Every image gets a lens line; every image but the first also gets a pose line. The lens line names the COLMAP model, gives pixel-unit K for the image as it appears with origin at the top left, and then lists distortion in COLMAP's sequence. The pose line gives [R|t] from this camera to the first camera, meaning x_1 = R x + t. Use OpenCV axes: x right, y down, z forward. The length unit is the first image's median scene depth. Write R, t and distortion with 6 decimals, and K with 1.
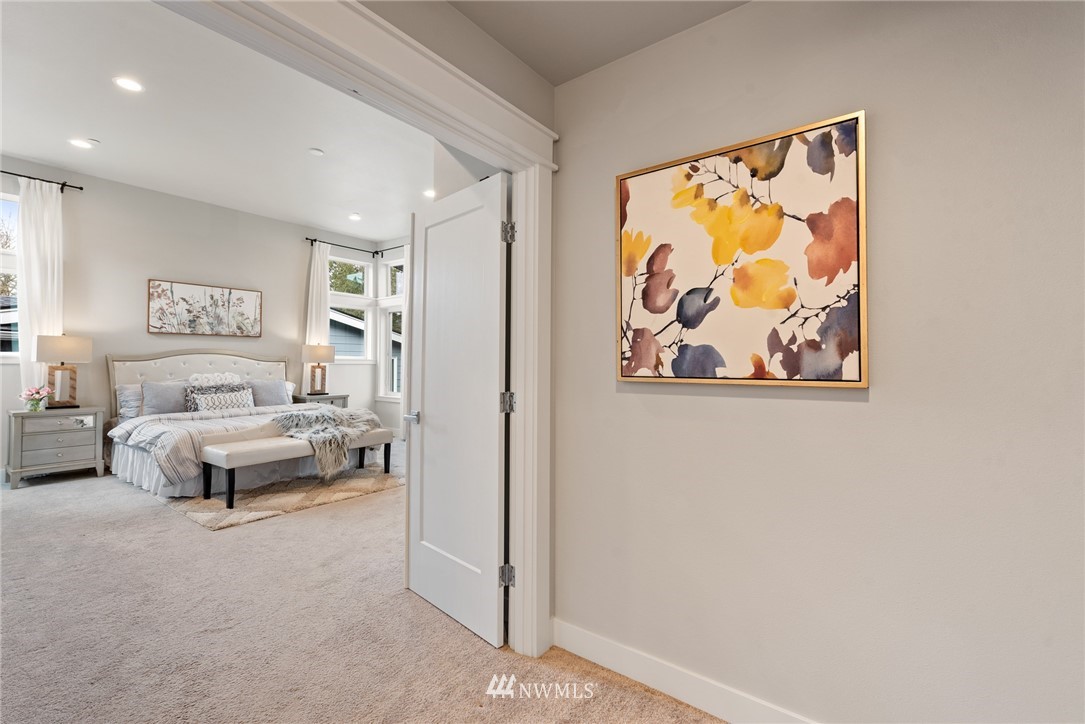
lens RADIAL K [[473.3, 0, 541.9], [0, 473.3, 356.8], [0, 0, 1]] dist [-0.005215, -0.002873]
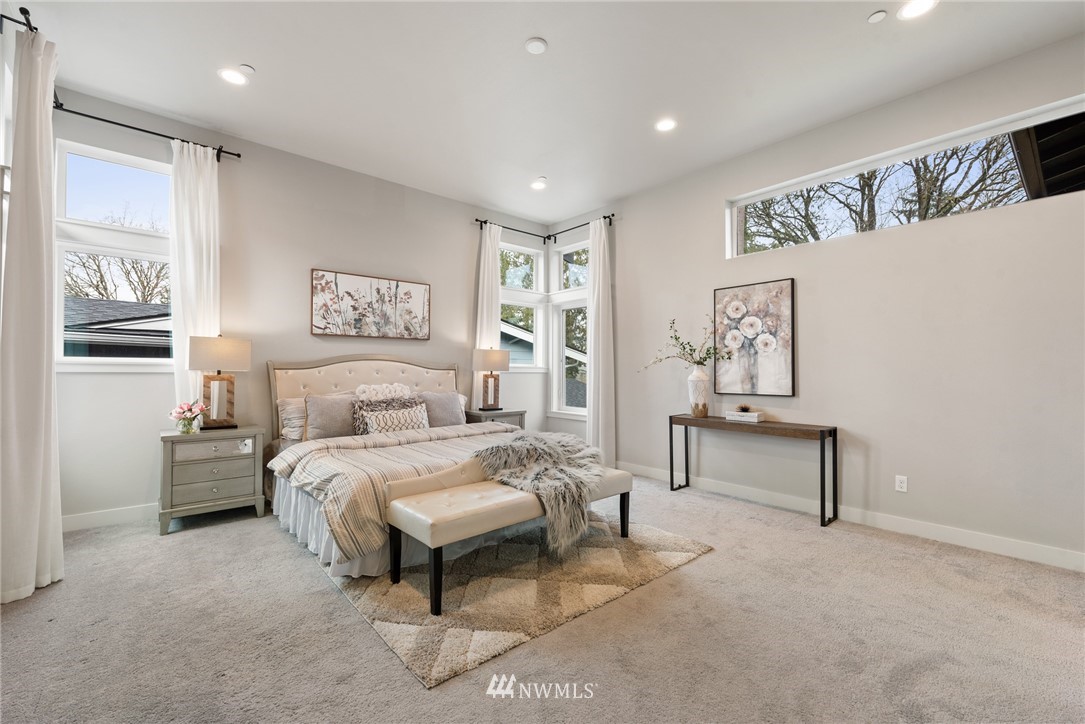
lens RADIAL K [[473.3, 0, 545.1], [0, 473.3, 366.1], [0, 0, 1]] dist [-0.005215, -0.002873]
pose [[0.973865, -0.003384, -0.227101, -0.293332], [0.003987, 0.999990, 0.002200, 0.004313], [0.227091, -0.003048, 0.973869, 0.336965]]
